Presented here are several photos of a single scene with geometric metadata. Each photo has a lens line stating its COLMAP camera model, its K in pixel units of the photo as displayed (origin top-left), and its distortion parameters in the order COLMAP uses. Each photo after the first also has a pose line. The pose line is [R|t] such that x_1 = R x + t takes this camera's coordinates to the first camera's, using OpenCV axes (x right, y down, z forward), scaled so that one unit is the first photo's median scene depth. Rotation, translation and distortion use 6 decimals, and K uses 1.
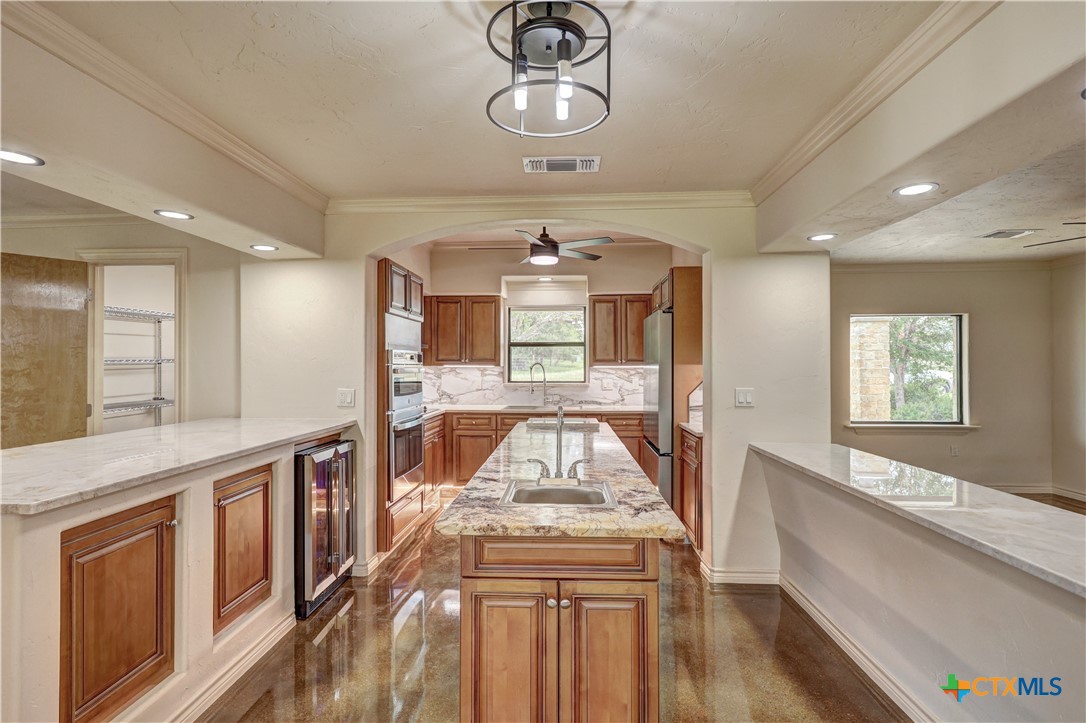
lens RADIAL K [[535.8, 0, 543.6], [0, 535.8, 359.9], [0, 0, 1]] dist [0.007279, 0.001153]
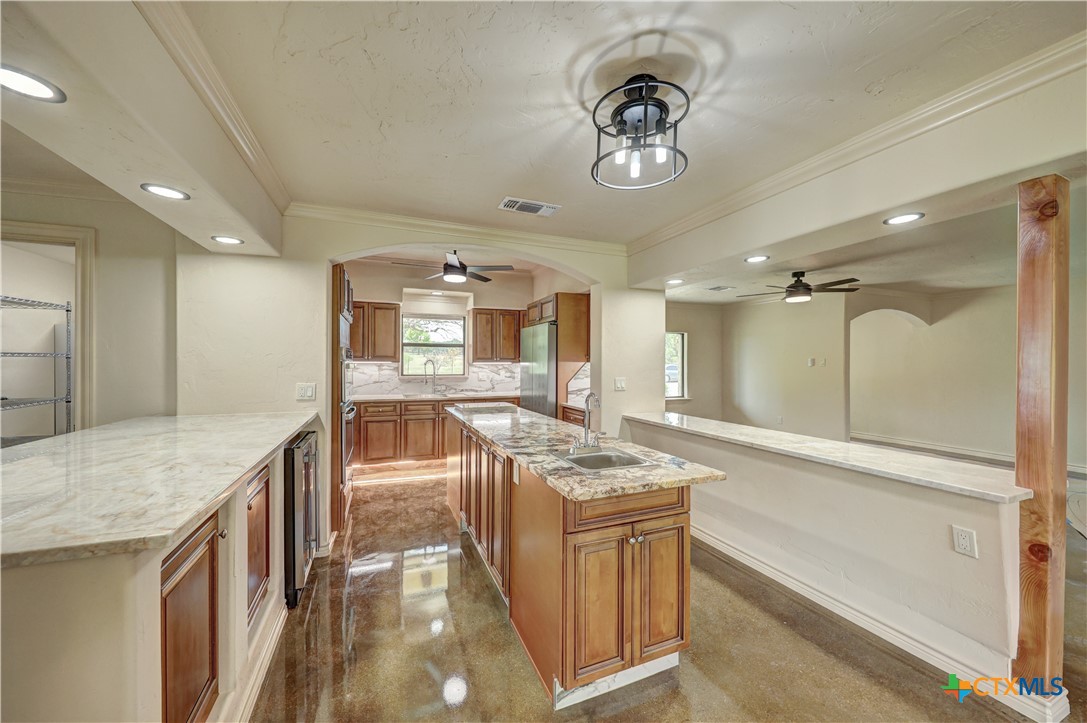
lens RADIAL K [[395.2, 0, 543.8], [0, 395.2, 359.1], [0, 0, 1]] dist [0.001220, -0.000099]
pose [[0.907197, 0.008344, 0.420623, -0.248819], [-0.009302, 0.999957, 0.000228, 0.001841], [-0.420603, -0.004119, 0.907236, 0.086082]]
